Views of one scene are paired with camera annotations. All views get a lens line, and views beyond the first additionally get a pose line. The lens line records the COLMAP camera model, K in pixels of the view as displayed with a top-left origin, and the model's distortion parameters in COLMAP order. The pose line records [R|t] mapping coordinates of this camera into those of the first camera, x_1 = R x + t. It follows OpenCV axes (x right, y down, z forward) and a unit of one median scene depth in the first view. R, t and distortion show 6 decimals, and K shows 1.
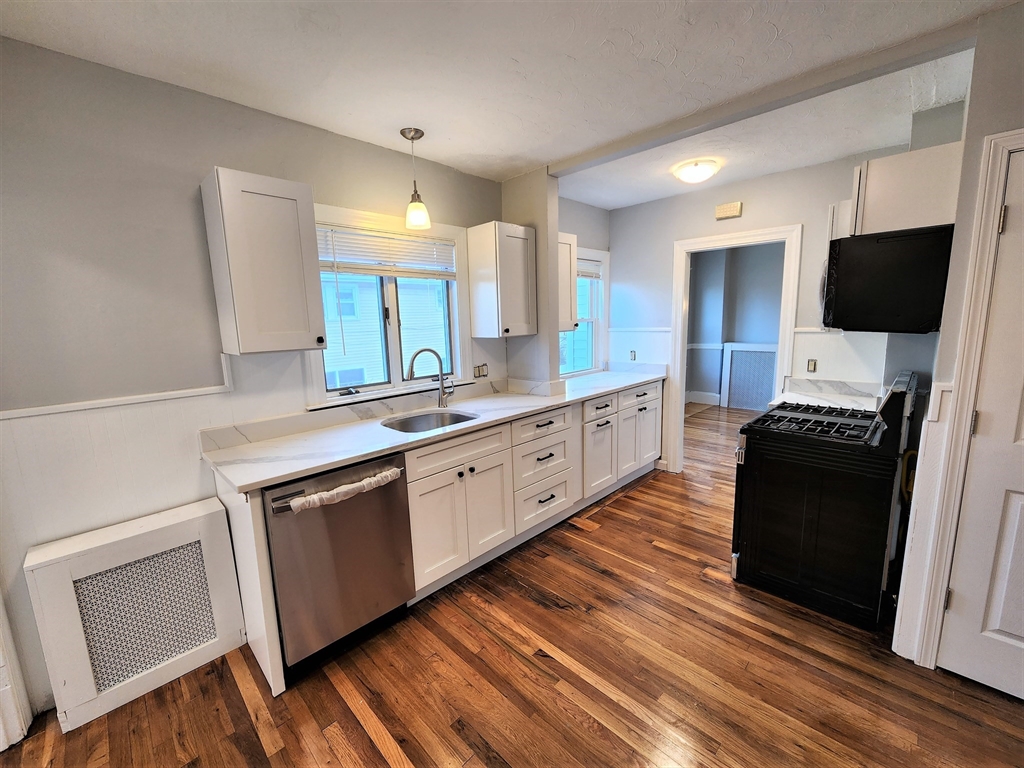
lens RADIAL K [[421.6, 0, 504.8], [0, 421.6, 386.5], [0, 0, 1]] dist [-0.001621, -0.000941]
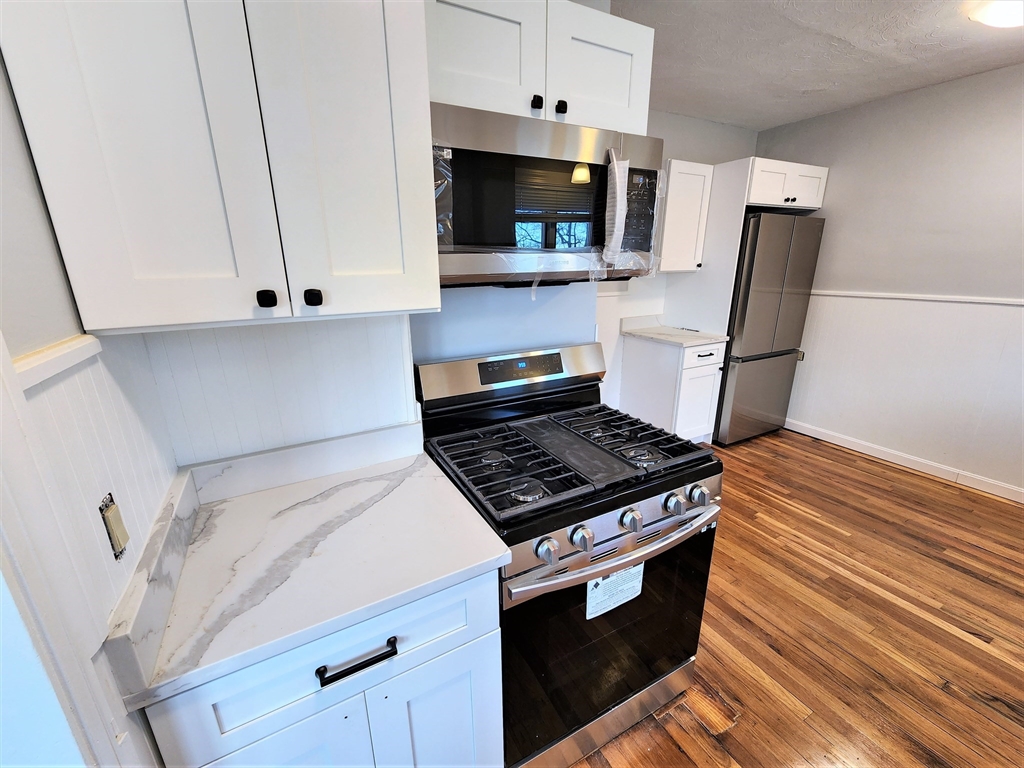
lens RADIAL K [[421.6, 0, 504.8], [0, 421.6, 386.5], [0, 0, 1]] dist [-0.001621, -0.000941]
pose [[-0.955683, -0.037145, 0.292044, 0.771045], [0.091824, 0.904909, 0.415582, -0.284484], [-0.279710, 0.423981, -0.861395, 1.732383]]
